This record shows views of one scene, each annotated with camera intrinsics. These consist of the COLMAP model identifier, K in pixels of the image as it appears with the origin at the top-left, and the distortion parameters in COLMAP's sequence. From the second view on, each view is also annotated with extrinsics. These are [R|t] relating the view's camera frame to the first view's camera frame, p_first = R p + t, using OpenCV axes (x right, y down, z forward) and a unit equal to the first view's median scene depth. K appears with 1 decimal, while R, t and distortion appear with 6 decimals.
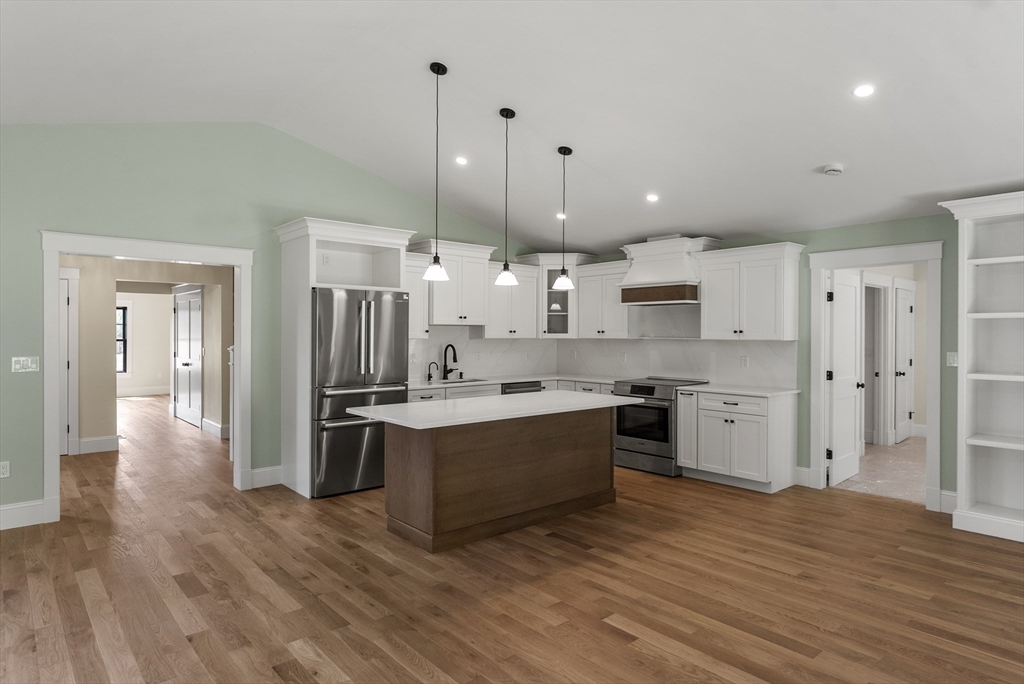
lens RADIAL K [[592.7, 0, 507.7], [0, 592.7, 336.9], [0, 0, 1]] dist [-0.001107, -0.000185]
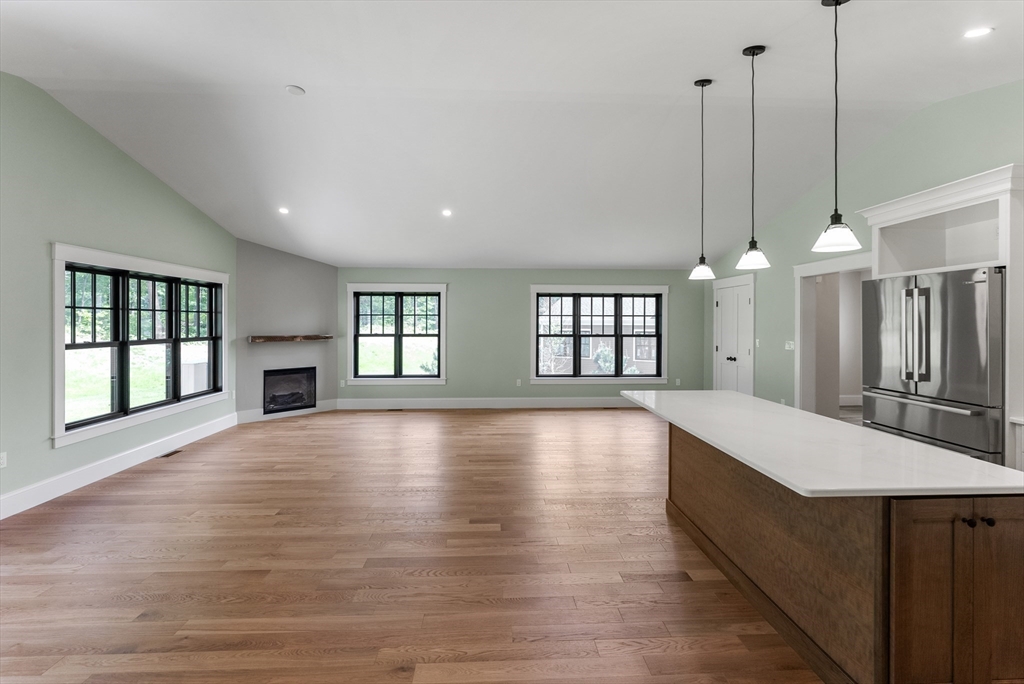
lens RADIAL K [[434.2, 0, 508.9], [0, 434.2, 324.9], [0, 0, 1]] dist [-0.000231, -0.000009]
pose [[-0.620734, -0.003562, -0.784013, 0.668158], [-0.010338, 0.999940, 0.003642, -0.012214], [0.783953, 0.010366, -0.620733, 1.134209]]
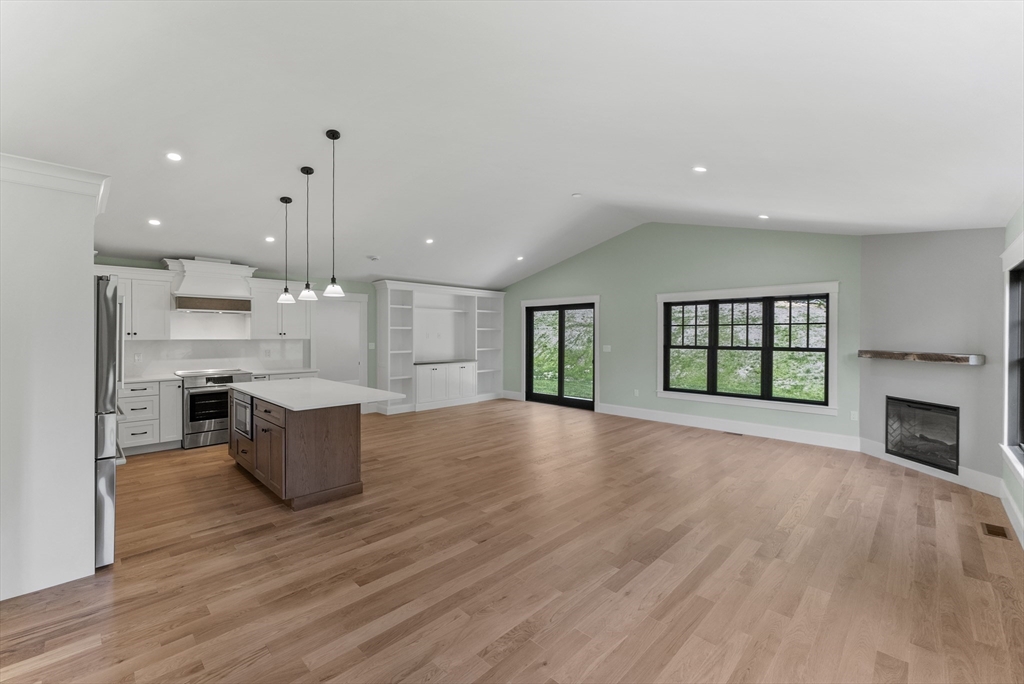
lens RADIAL K [[423.9, 0, 507.6], [0, 423.9, 336.7], [0, 0, 1]] dist [0.000155, -0.000003]
pose [[-0.077512, -0.008704, 0.996953, -1.014527], [0.003850, 0.999952, 0.009030, -0.011875], [-0.996984, 0.004538, -0.077475, 0.641783]]
